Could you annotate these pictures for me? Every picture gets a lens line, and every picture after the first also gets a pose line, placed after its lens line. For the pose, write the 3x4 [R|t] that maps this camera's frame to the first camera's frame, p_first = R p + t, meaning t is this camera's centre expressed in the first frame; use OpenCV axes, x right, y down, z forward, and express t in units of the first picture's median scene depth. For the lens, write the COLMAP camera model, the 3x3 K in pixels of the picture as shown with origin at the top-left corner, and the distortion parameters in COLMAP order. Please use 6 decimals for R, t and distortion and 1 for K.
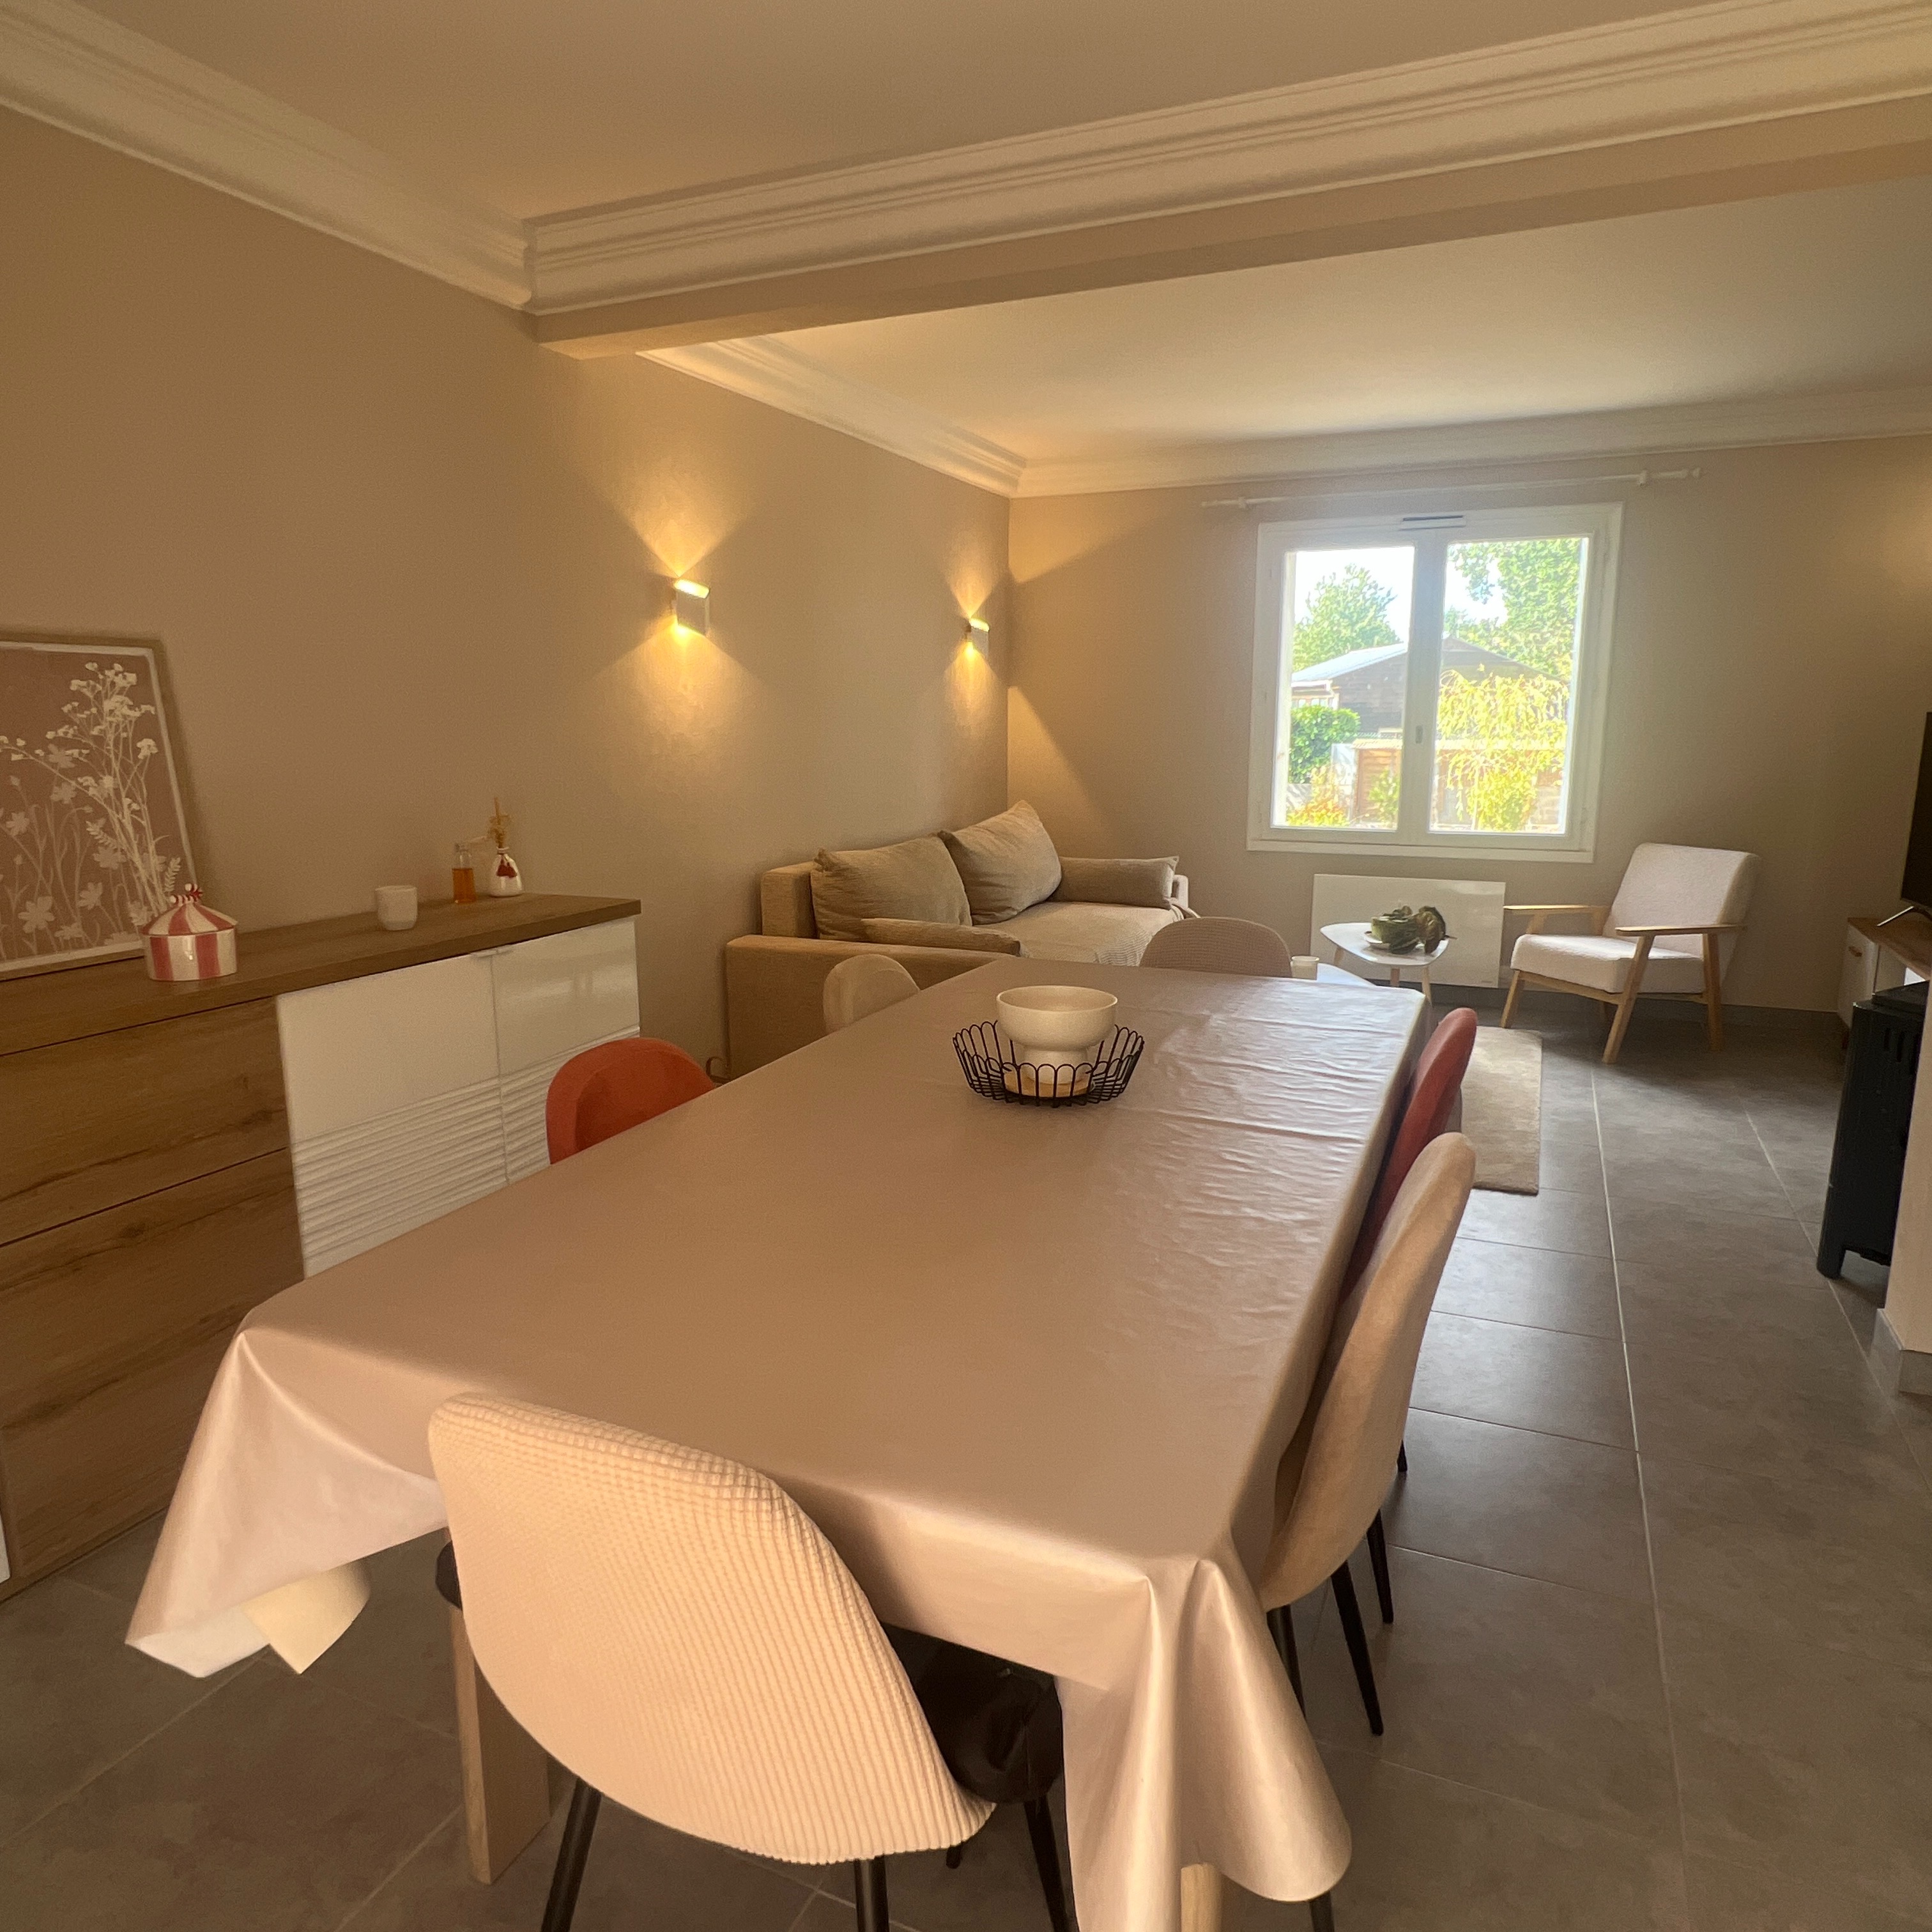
lens RADIAL K [[1301.6, 0, 966.0], [0, 1301.6, 966.0], [0, 0, 1]] dist [0.006389, -0.006450]
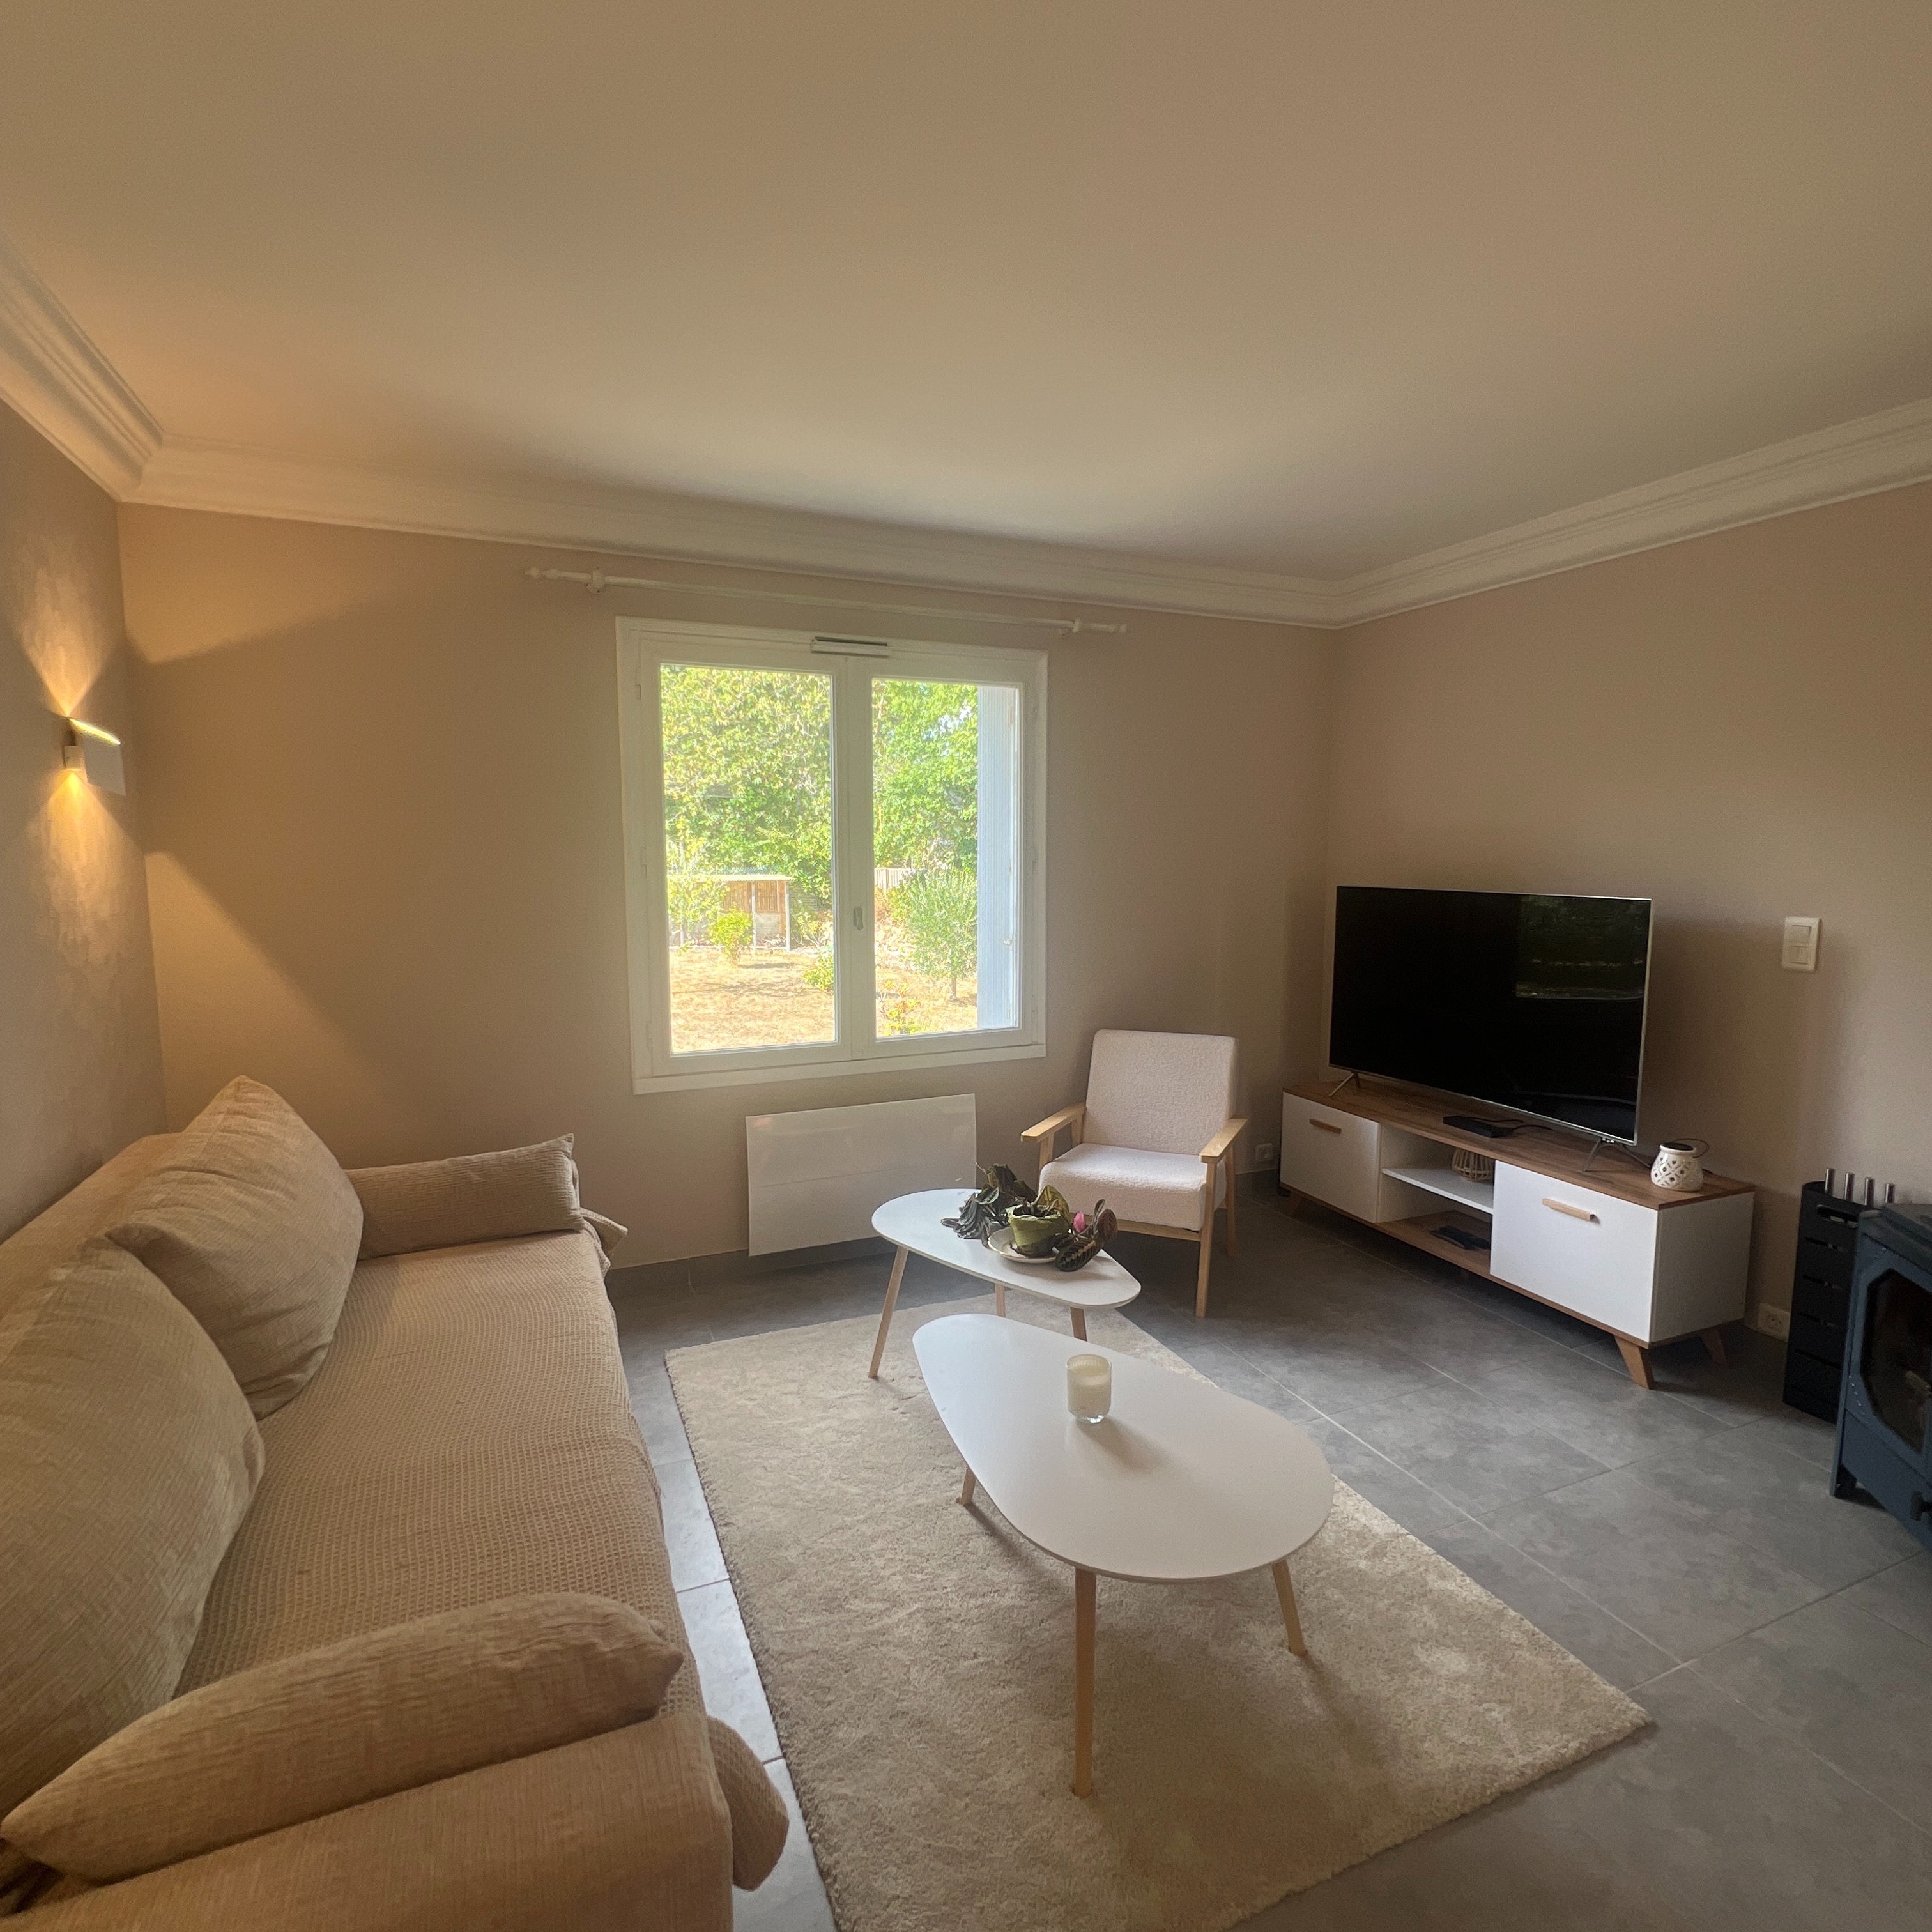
lens RADIAL K [[1062.5, 0, 966.0], [0, 1062.5, 966.0], [0, 0, 1]] dist [-0.002998, 0.001827]
pose [[0.681500, -0.080913, 0.727331, -0.160687], [0.138338, 0.990194, -0.019466, -0.310809], [-0.718624, 0.113884, 0.686010, 1.275315]]
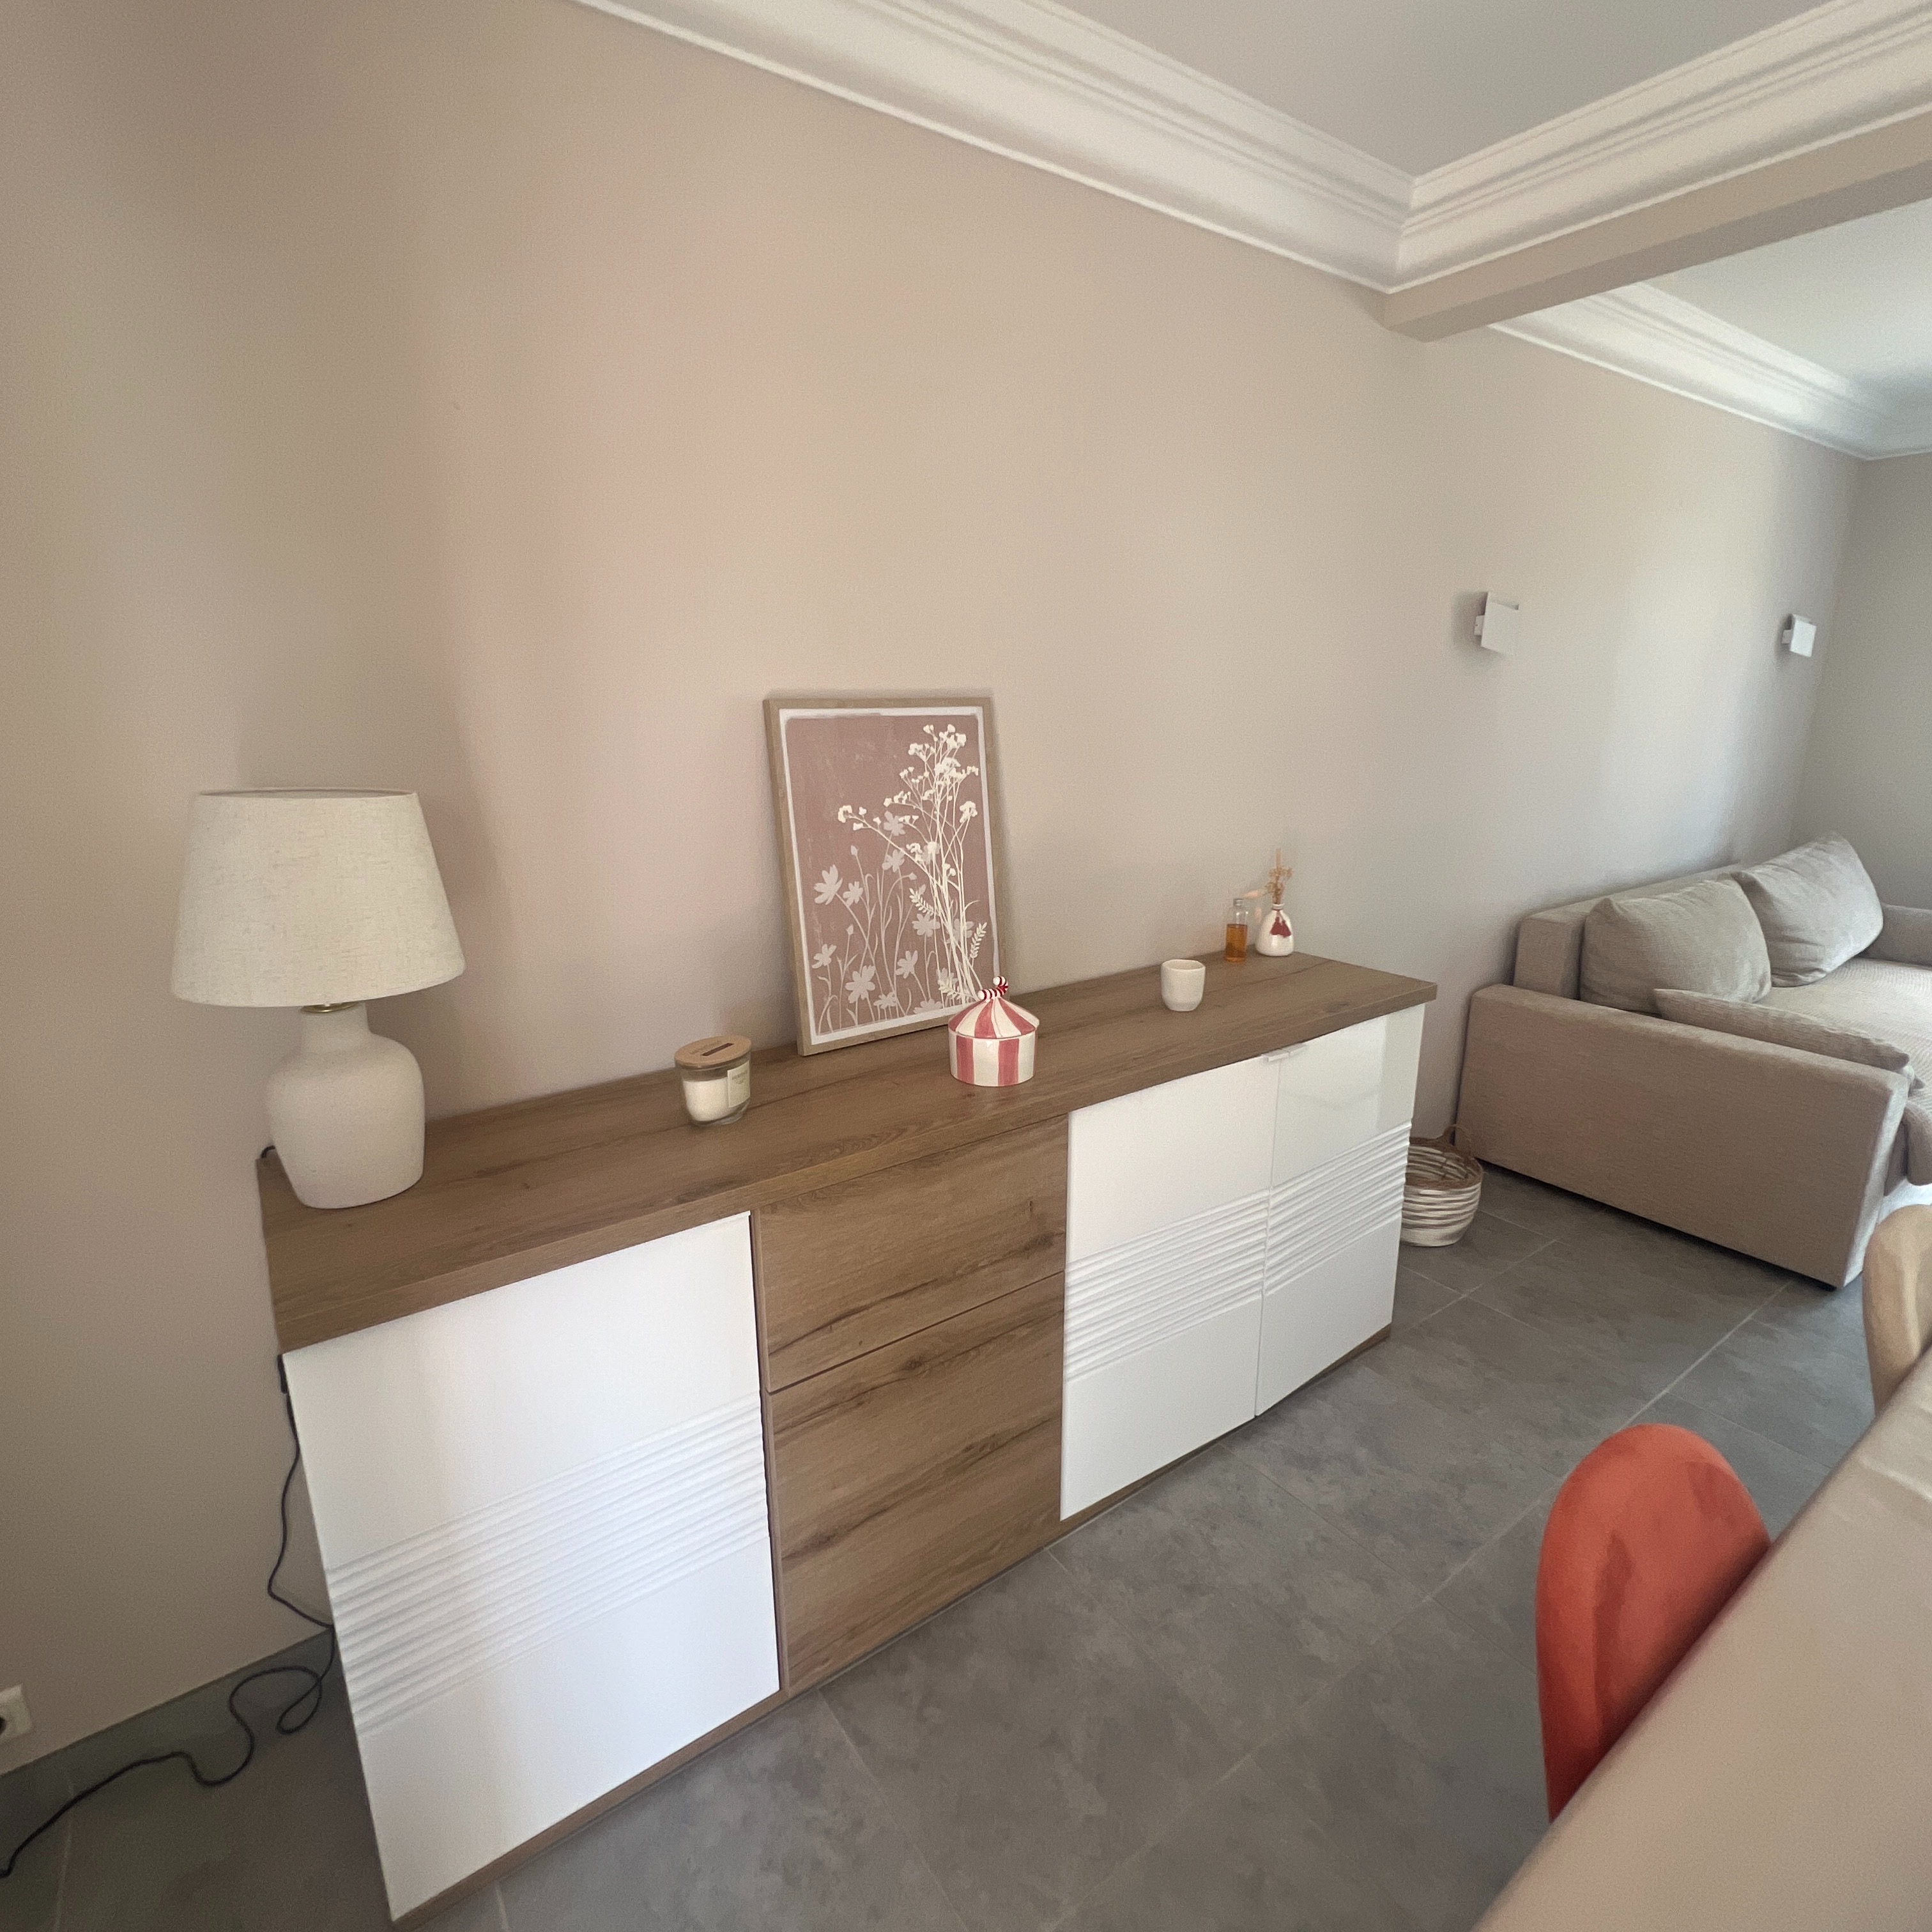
lens RADIAL K [[1062.5, 0, 966.0], [0, 1062.5, 966.0], [0, 0, 1]] dist [-0.002998, 0.001827]
pose [[0.860285, 0.125531, -0.494117, -0.227255], [-0.094188, 0.991662, 0.087945, -0.124454], [0.501037, -0.029118, 0.864936, 0.315001]]
